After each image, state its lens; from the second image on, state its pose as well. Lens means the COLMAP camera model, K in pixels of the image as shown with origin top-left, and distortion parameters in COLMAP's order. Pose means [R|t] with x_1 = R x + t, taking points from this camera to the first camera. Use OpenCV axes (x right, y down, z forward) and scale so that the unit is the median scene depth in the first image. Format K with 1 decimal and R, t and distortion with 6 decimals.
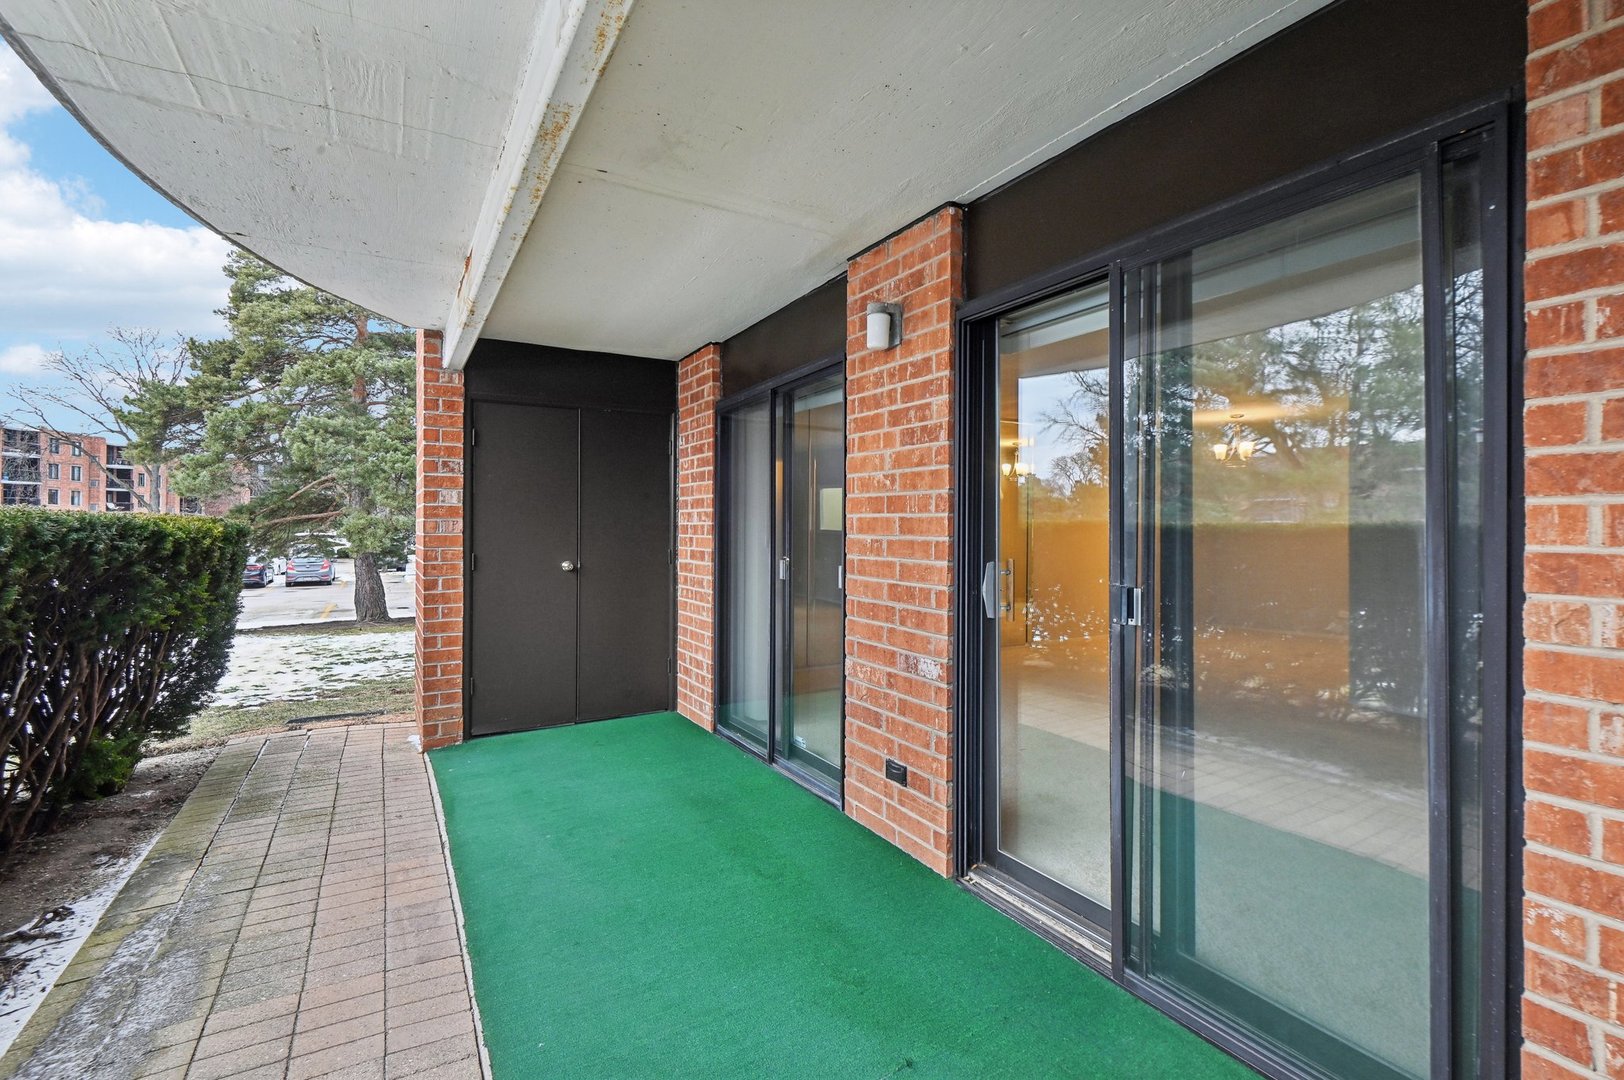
lens RADIAL K [[736.7, 0, 812.8], [0, 736.7, 526.2], [0, 0, 1]] dist [0.010404, -0.003121]
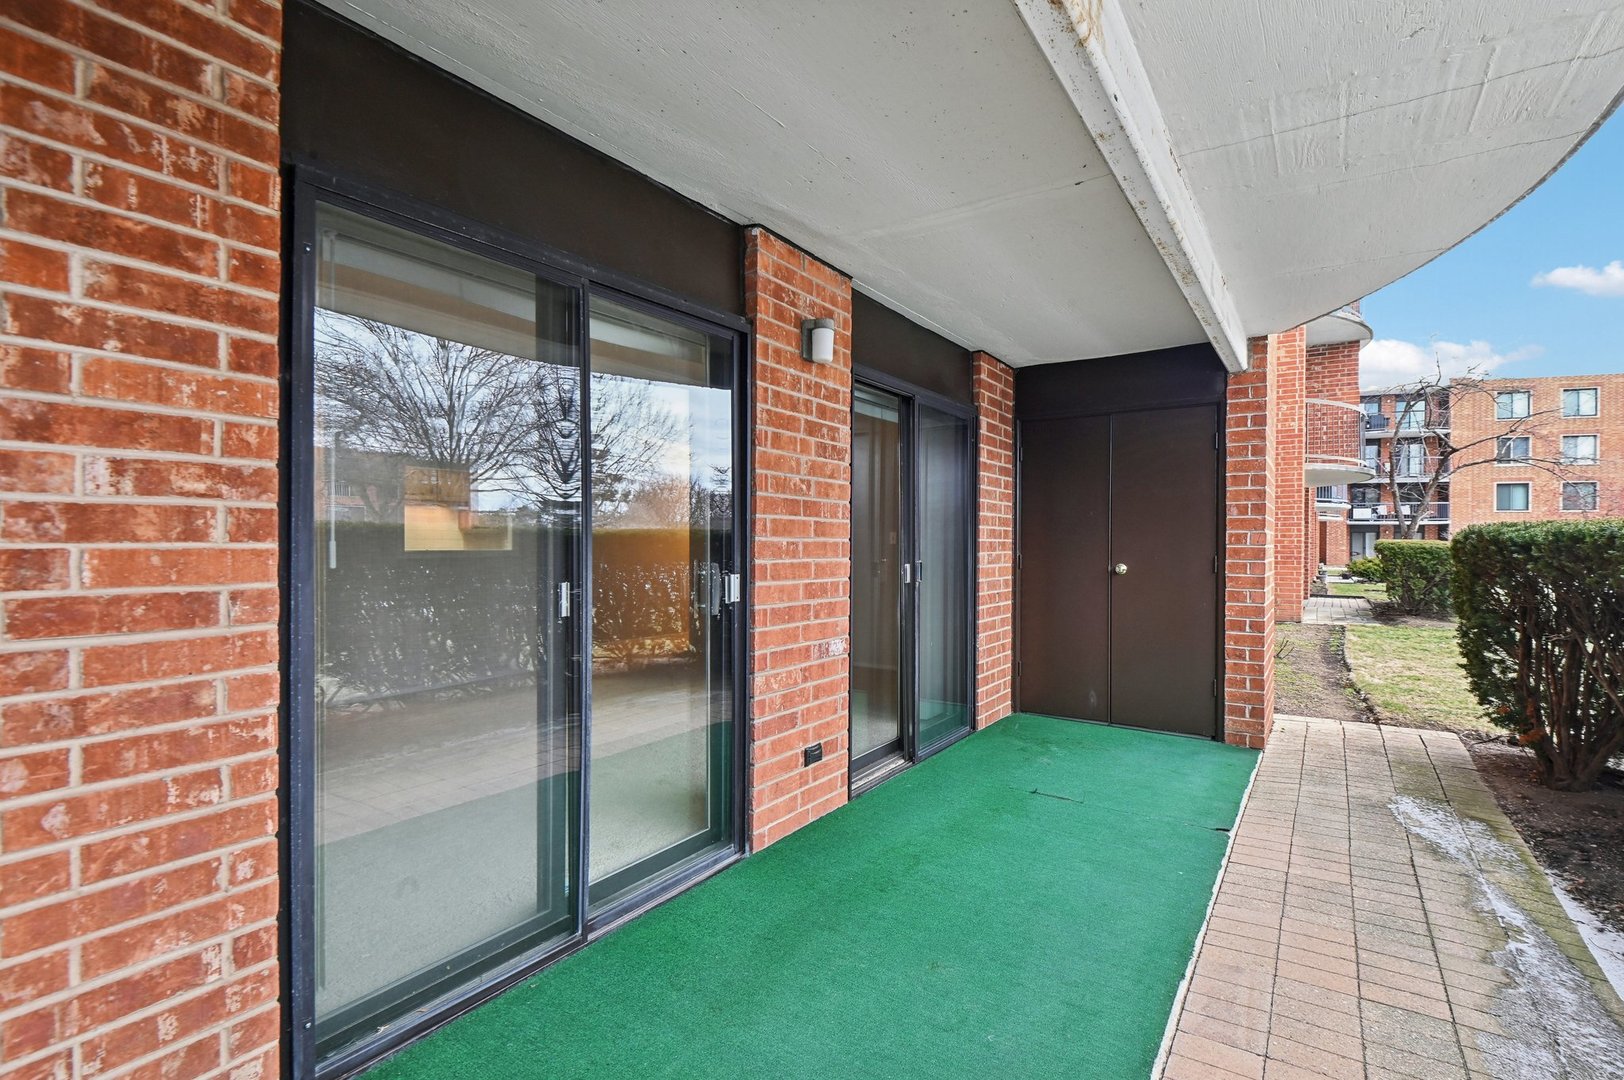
lens RADIAL K [[736.7, 0, 854.6], [0, 736.7, 552.8], [0, 0, 1]] dist [0.010404, -0.003121]
pose [[-0.461714, -0.019153, 0.886822, -0.878729], [-0.006540, 0.999813, 0.018188, 0.014676], [-0.887005, 0.002598, -0.461753, 1.449248]]
